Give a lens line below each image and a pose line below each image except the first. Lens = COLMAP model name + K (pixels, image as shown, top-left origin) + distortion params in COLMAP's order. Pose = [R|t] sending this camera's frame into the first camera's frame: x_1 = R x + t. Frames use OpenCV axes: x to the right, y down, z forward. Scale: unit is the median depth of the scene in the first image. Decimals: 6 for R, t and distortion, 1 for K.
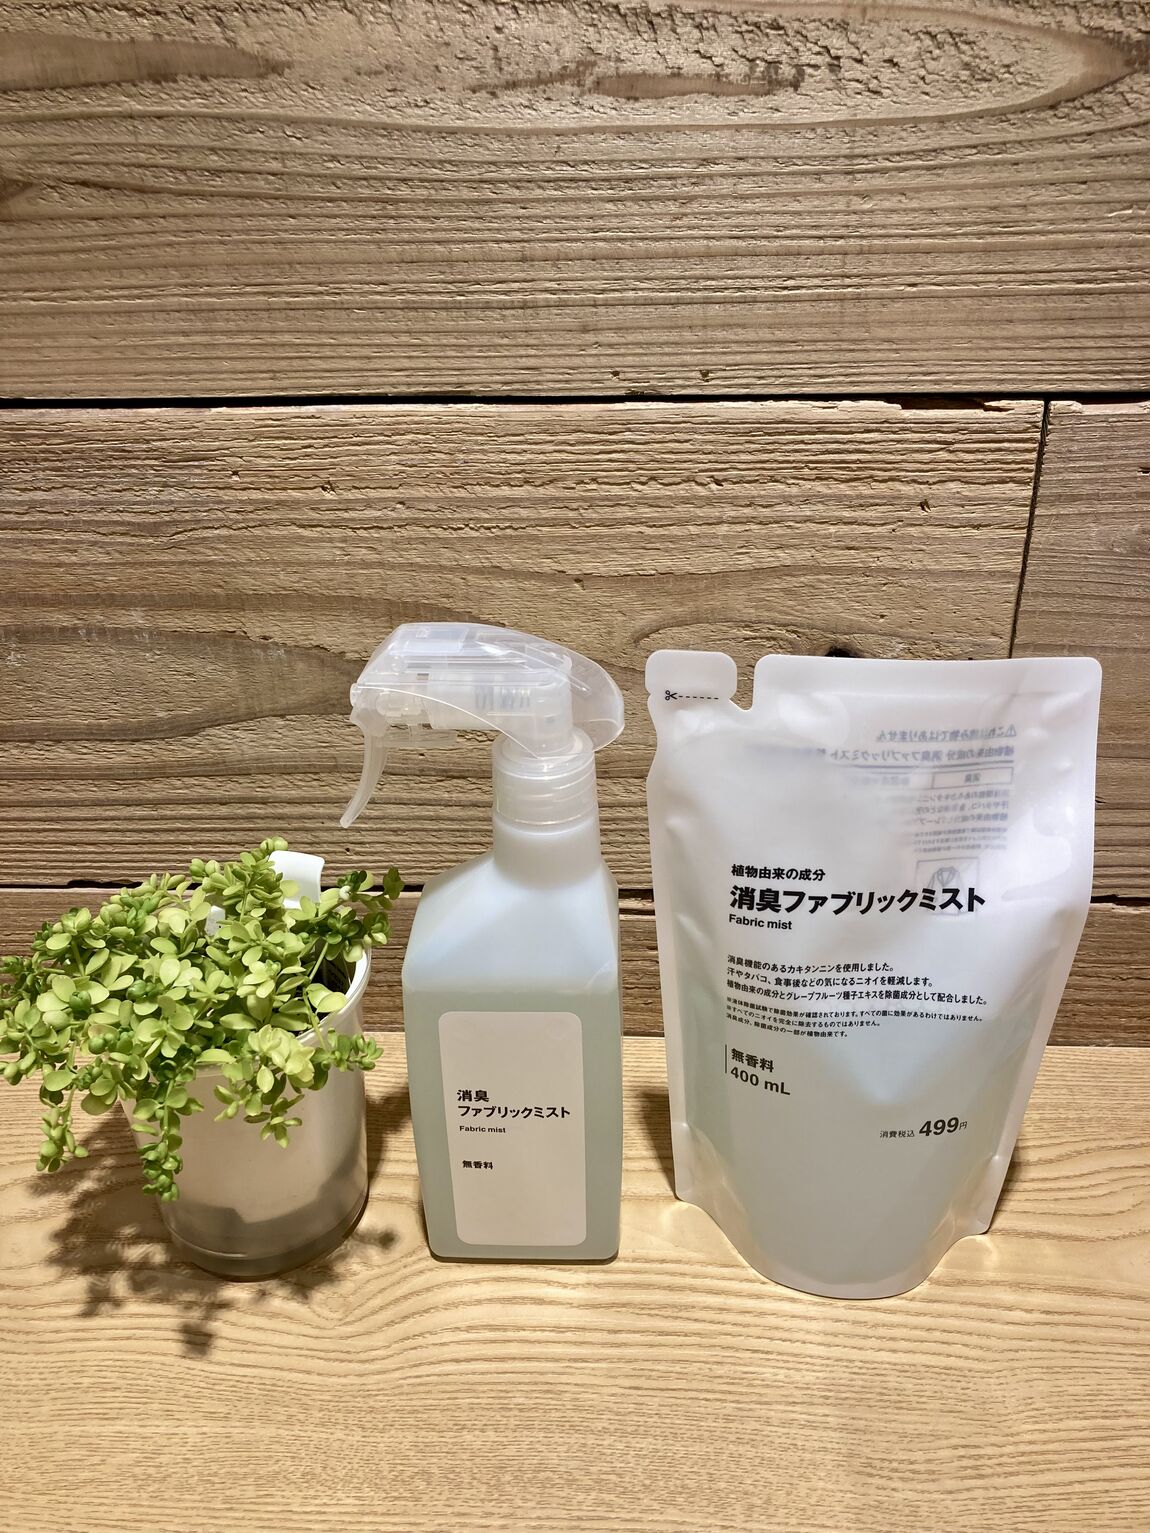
lens RADIAL K [[1274.5, 0, 575.2], [0, 1274.5, 764.7], [0, 0, 1]] dist [0.018869, -0.019039]
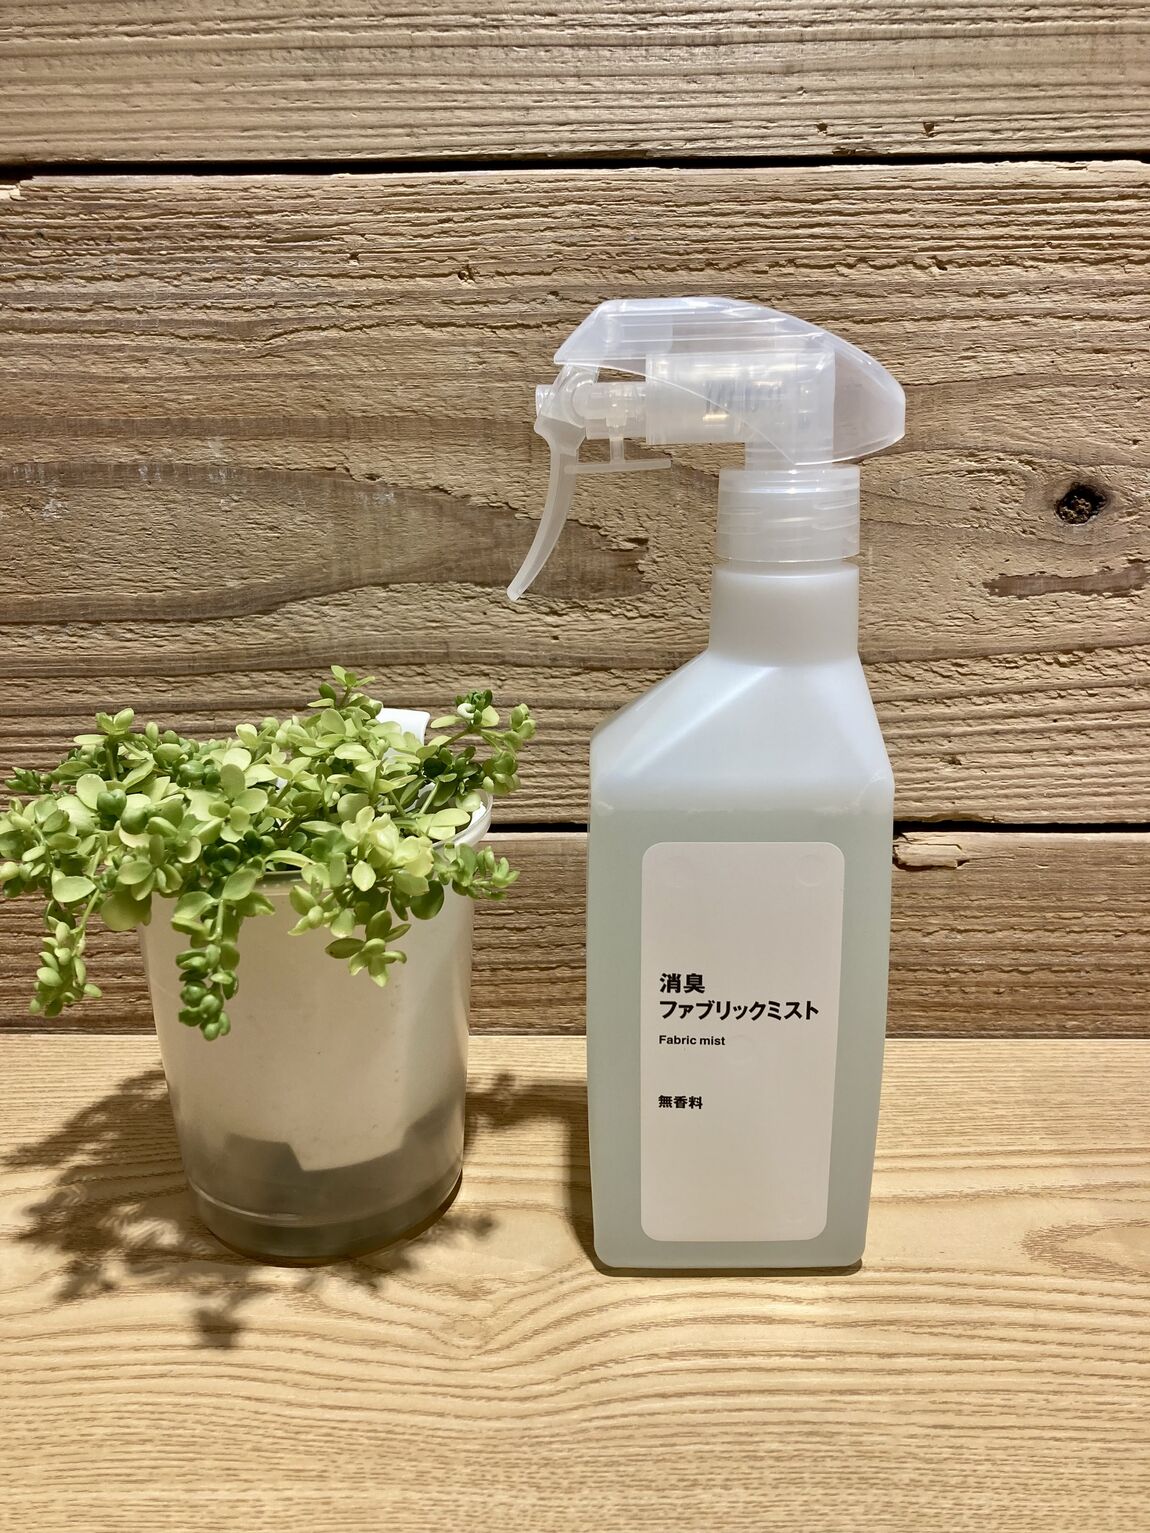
lens RADIAL K [[1274.5, 0, 570.6], [0, 1274.5, 763.6], [0, 0, 1]] dist [0.018869, -0.019039]
pose [[0.999507, 0.002626, 0.031293, -0.157212], [0.004176, 0.976536, -0.215313, 0.279231], [-0.031124, 0.215338, 0.976044, 0.273294]]
